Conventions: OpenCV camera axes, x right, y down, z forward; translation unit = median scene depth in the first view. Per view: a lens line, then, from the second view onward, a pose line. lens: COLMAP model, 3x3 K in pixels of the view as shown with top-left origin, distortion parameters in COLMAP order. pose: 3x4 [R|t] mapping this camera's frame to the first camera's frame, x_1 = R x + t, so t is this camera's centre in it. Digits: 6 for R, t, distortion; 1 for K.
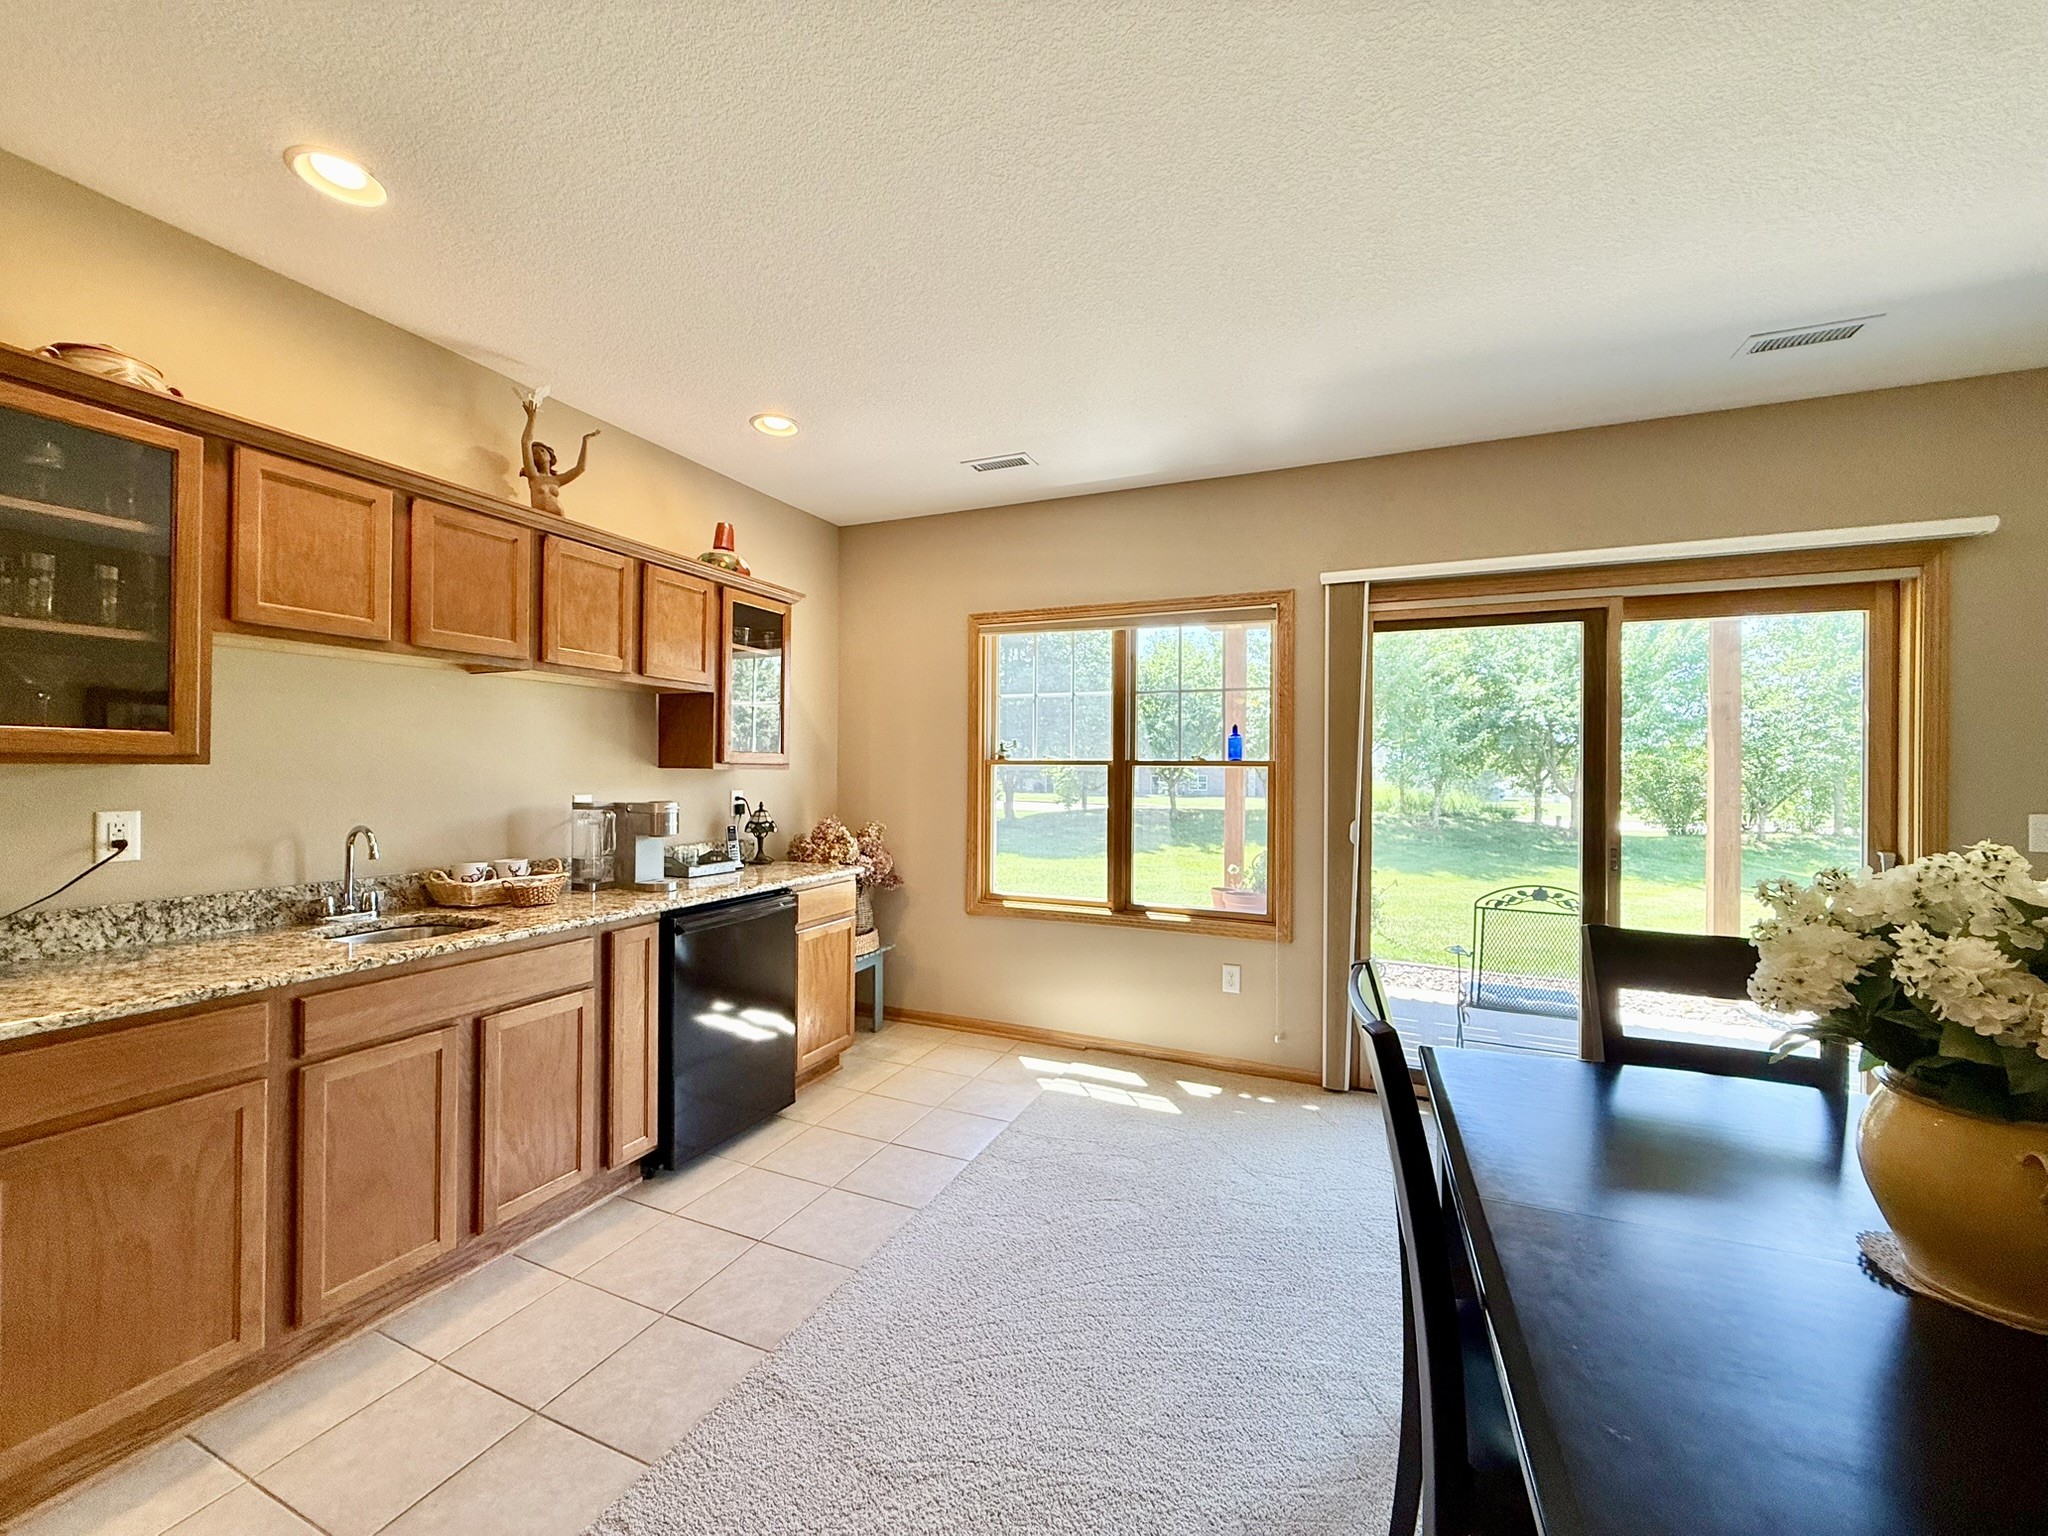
lens RADIAL K [[817.7, 0, 1017.6], [0, 817.7, 773.0], [0, 0, 1]] dist [0.003170, -0.000220]
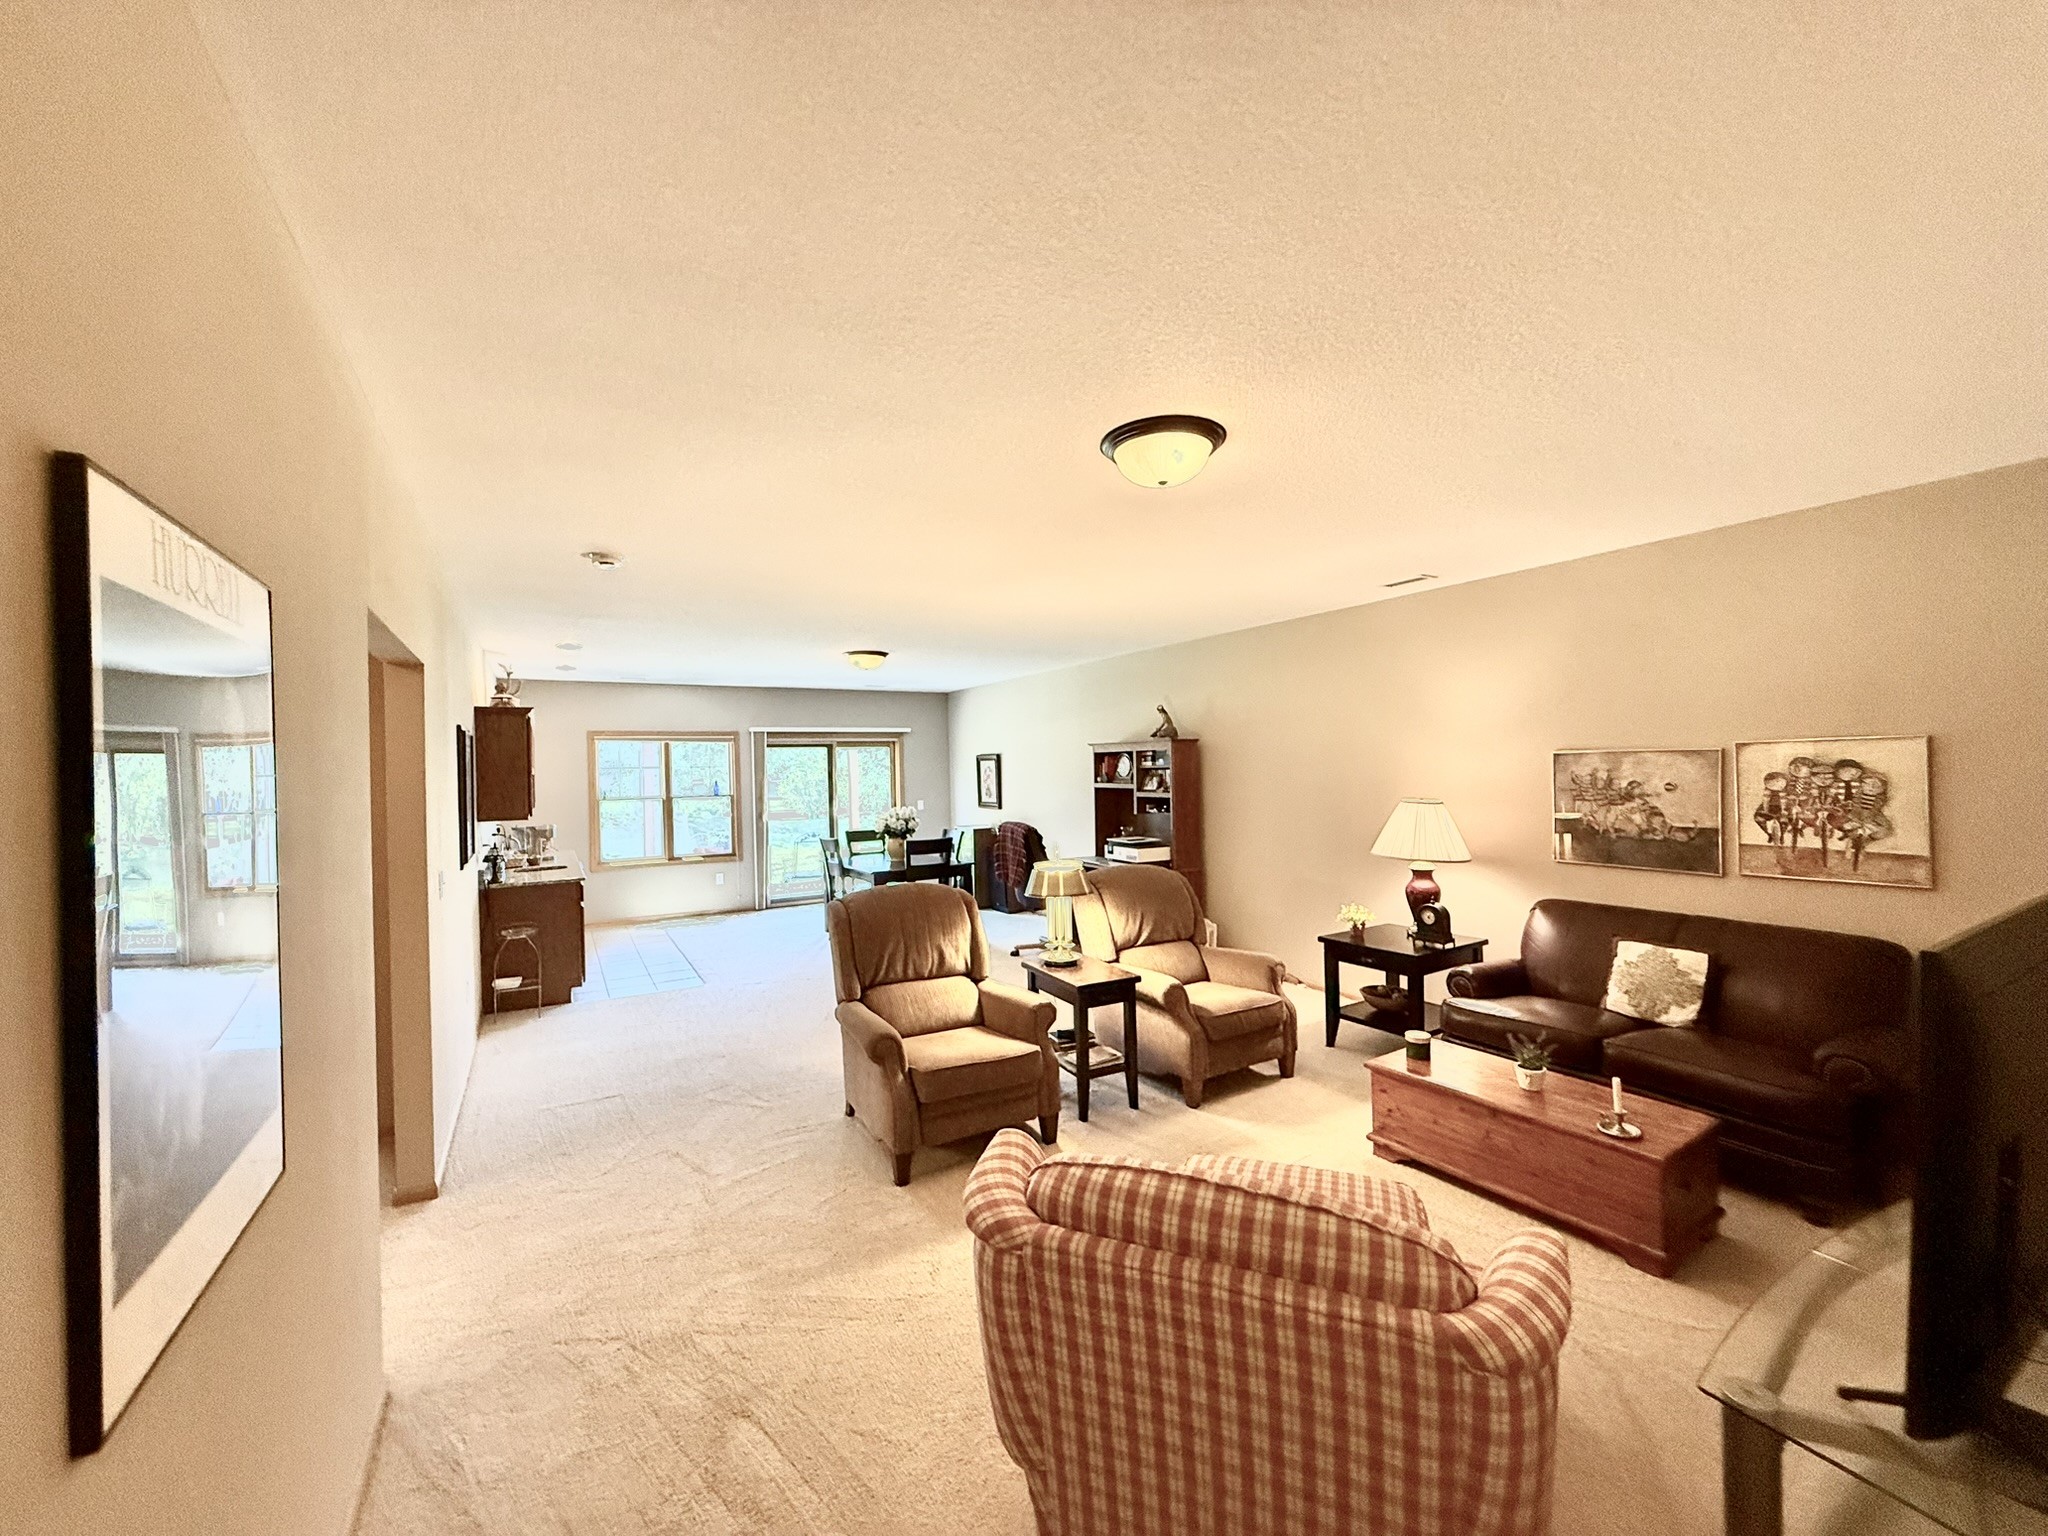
lens RADIAL K [[817.7, 0, 1020.5], [0, 817.7, 766.8], [0, 0, 1]] dist [0.003170, -0.000220]
pose [[0.603543, -0.027731, 0.796848, -1.246402], [0.028894, 0.999499, 0.012898, -0.112473], [-0.796807, 0.015240, 0.604042, -1.365795]]
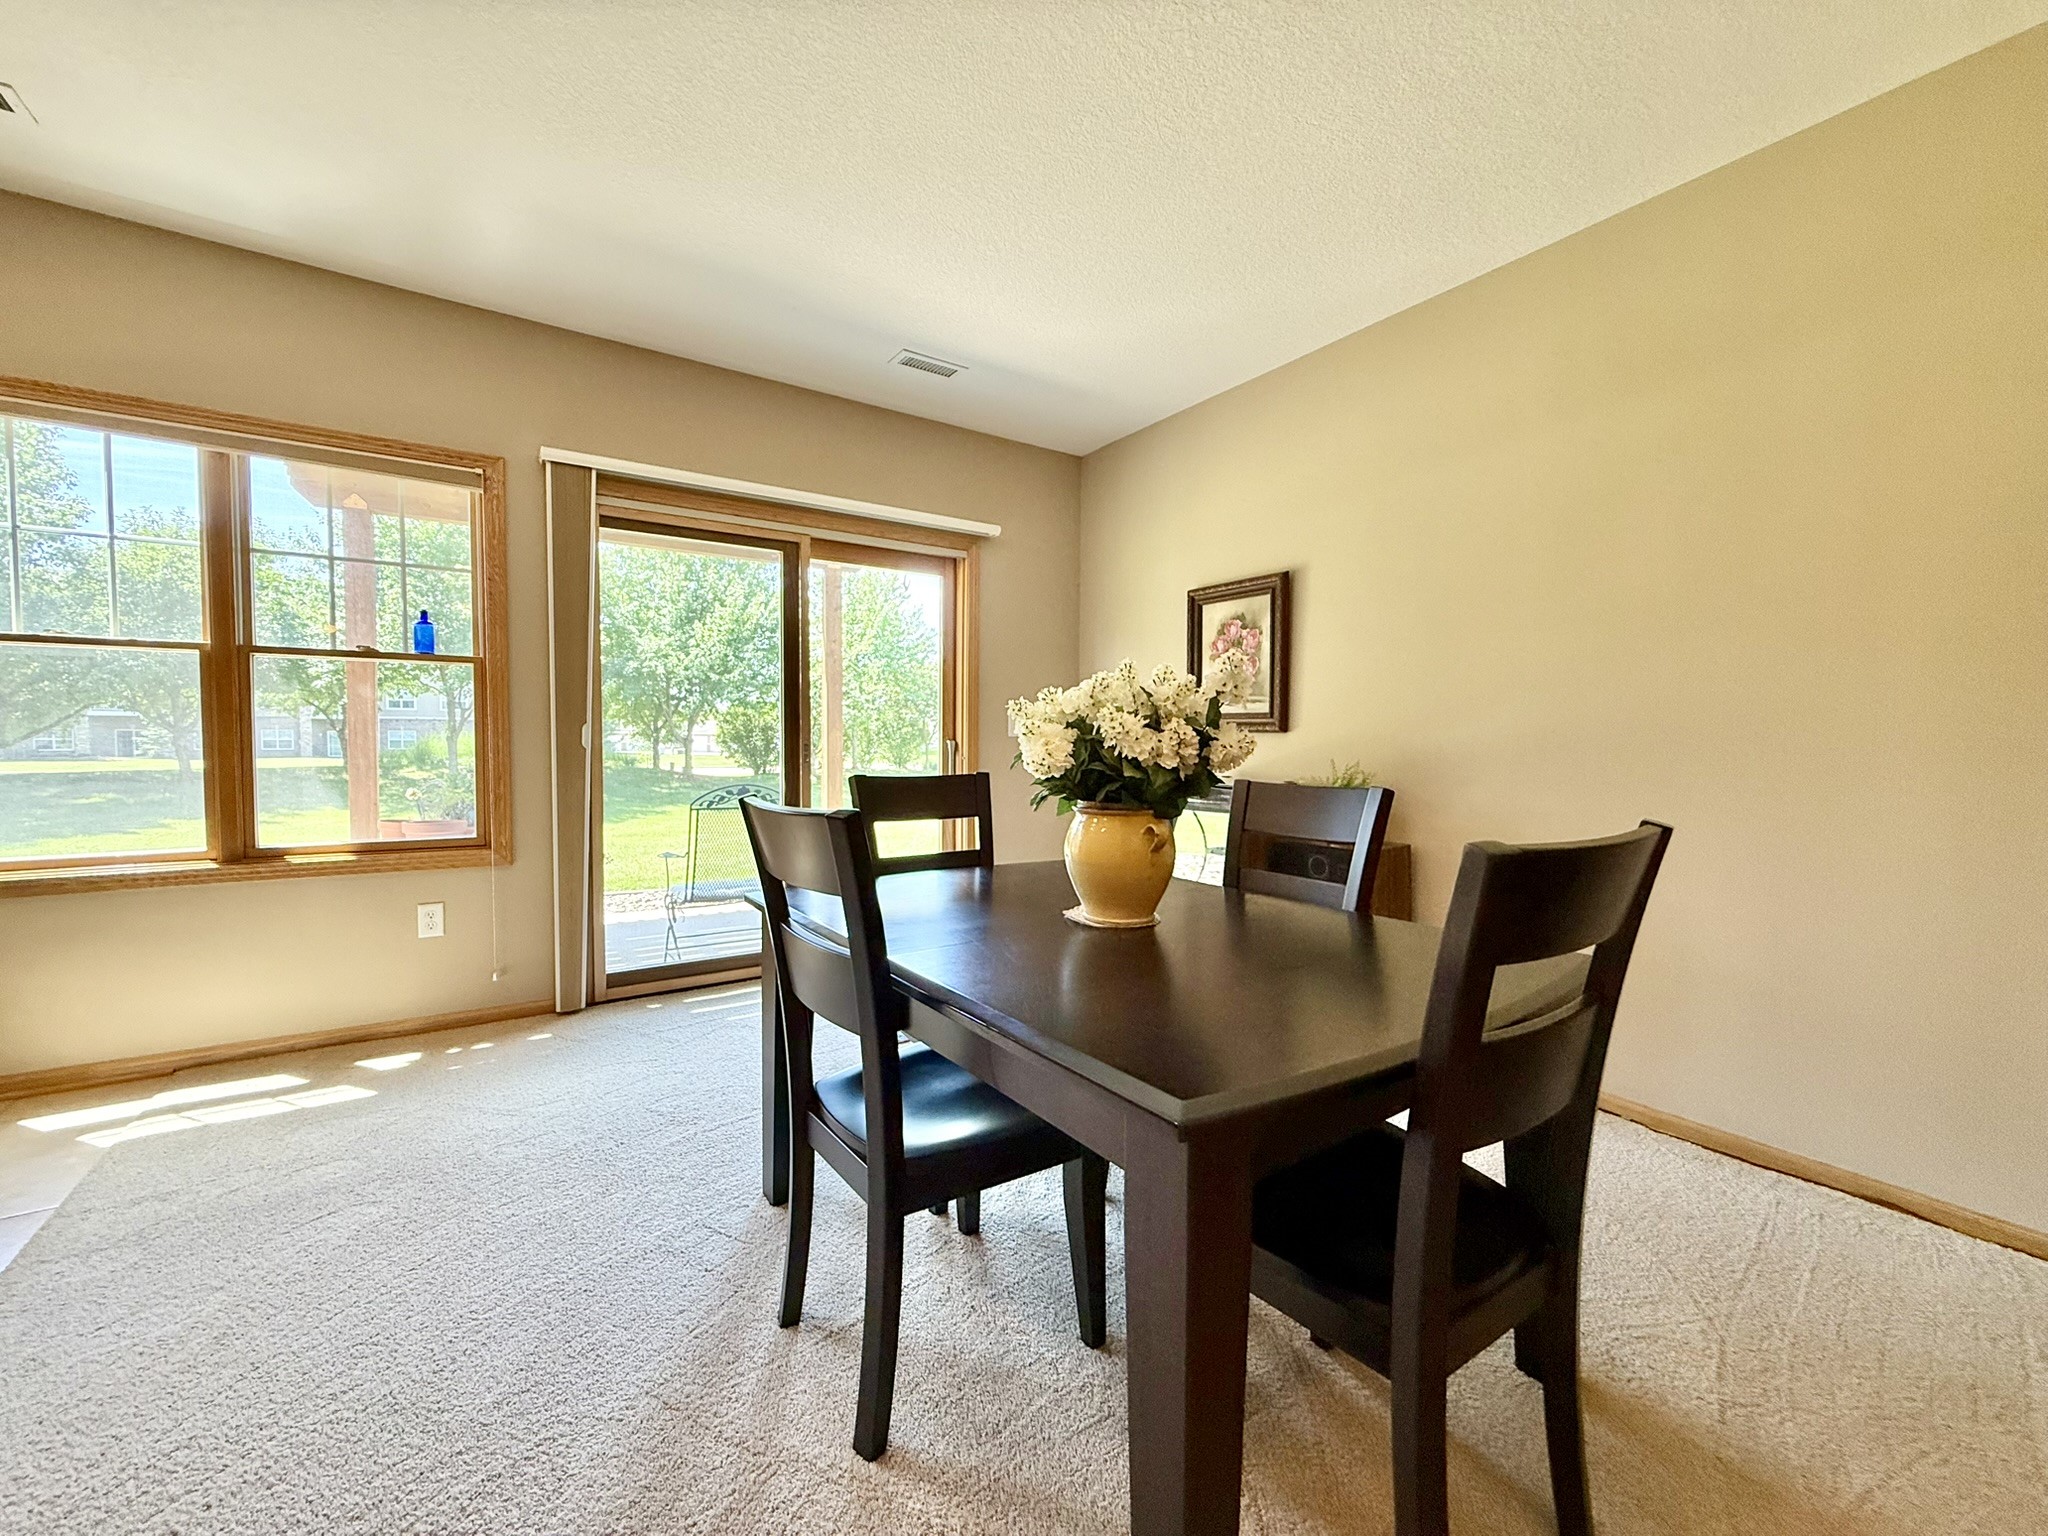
lens RADIAL K [[817.7, 0, 1021.8], [0, 817.7, 766.3], [0, 0, 1]] dist [0.003170, -0.000220]
pose [[0.543411, -0.037721, 0.838619, -0.100786], [-0.002973, 0.998897, 0.046857, 0.057627], [-0.839461, -0.027956, 0.542700, 0.060166]]
